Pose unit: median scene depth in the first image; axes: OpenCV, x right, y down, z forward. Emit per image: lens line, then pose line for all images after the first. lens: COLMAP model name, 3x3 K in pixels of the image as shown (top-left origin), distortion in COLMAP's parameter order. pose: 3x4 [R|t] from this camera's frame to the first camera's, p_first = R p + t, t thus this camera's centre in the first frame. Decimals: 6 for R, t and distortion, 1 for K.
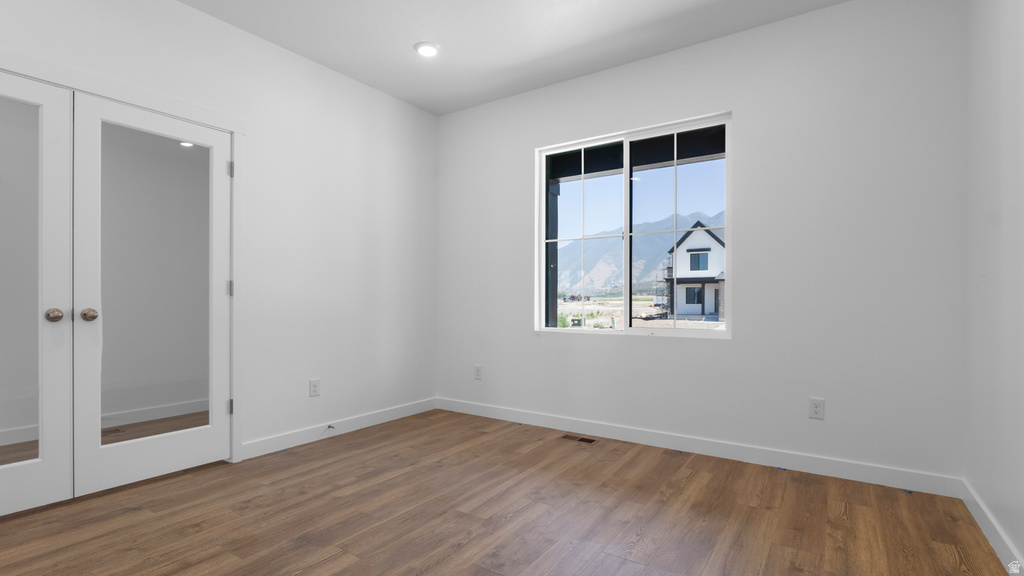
lens RADIAL K [[489.1, 0, 510.0], [0, 489.1, 300.6], [0, 0, 1]] dist [-0.004588, -0.000195]
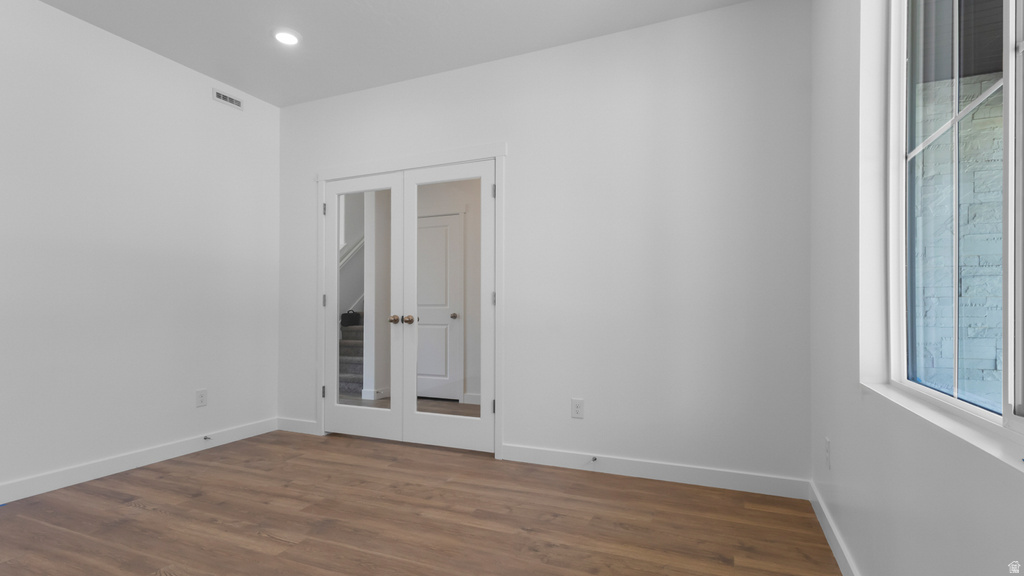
lens RADIAL K [[498.2, 0, 510.2], [0, 498.2, 304.4], [0, 0, 1]] dist [0.004304, 0.000396]
pose [[0.190457, -0.010835, -0.981636, 0.575867], [-0.003191, 0.999927, -0.011657, 0.000388], [0.981690, 0.005353, 0.190409, 0.873926]]
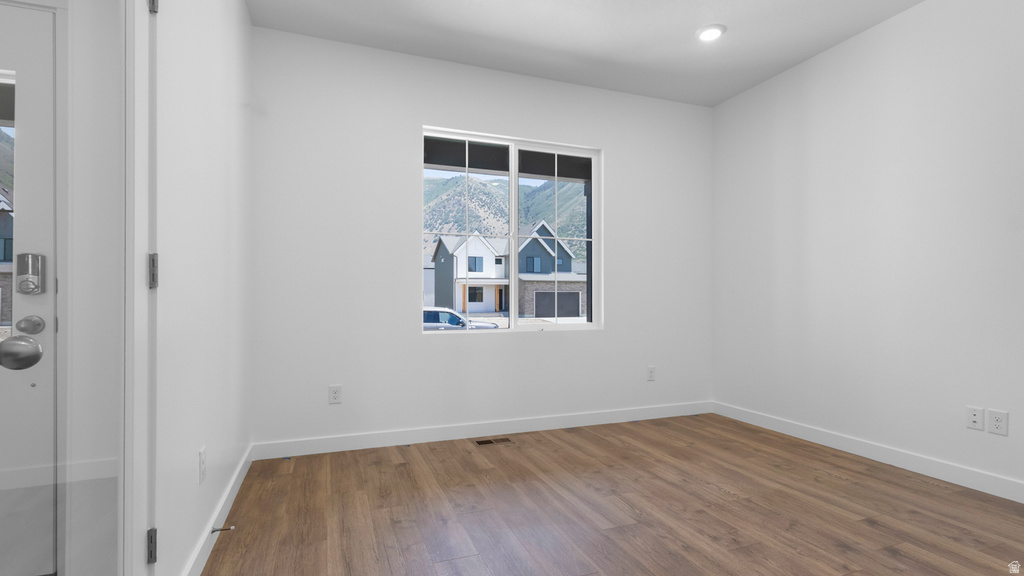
lens RADIAL K [[486.1, 0, 512.5], [0, 486.1, 300.6], [0, 0, 1]] dist [-0.000266, 0.000045]
pose [[0.566122, -0.005061, 0.824306, -0.797245], [0.000656, 0.999984, 0.005689, -0.004461], [-0.824321, -0.002680, 0.566116, 0.523996]]
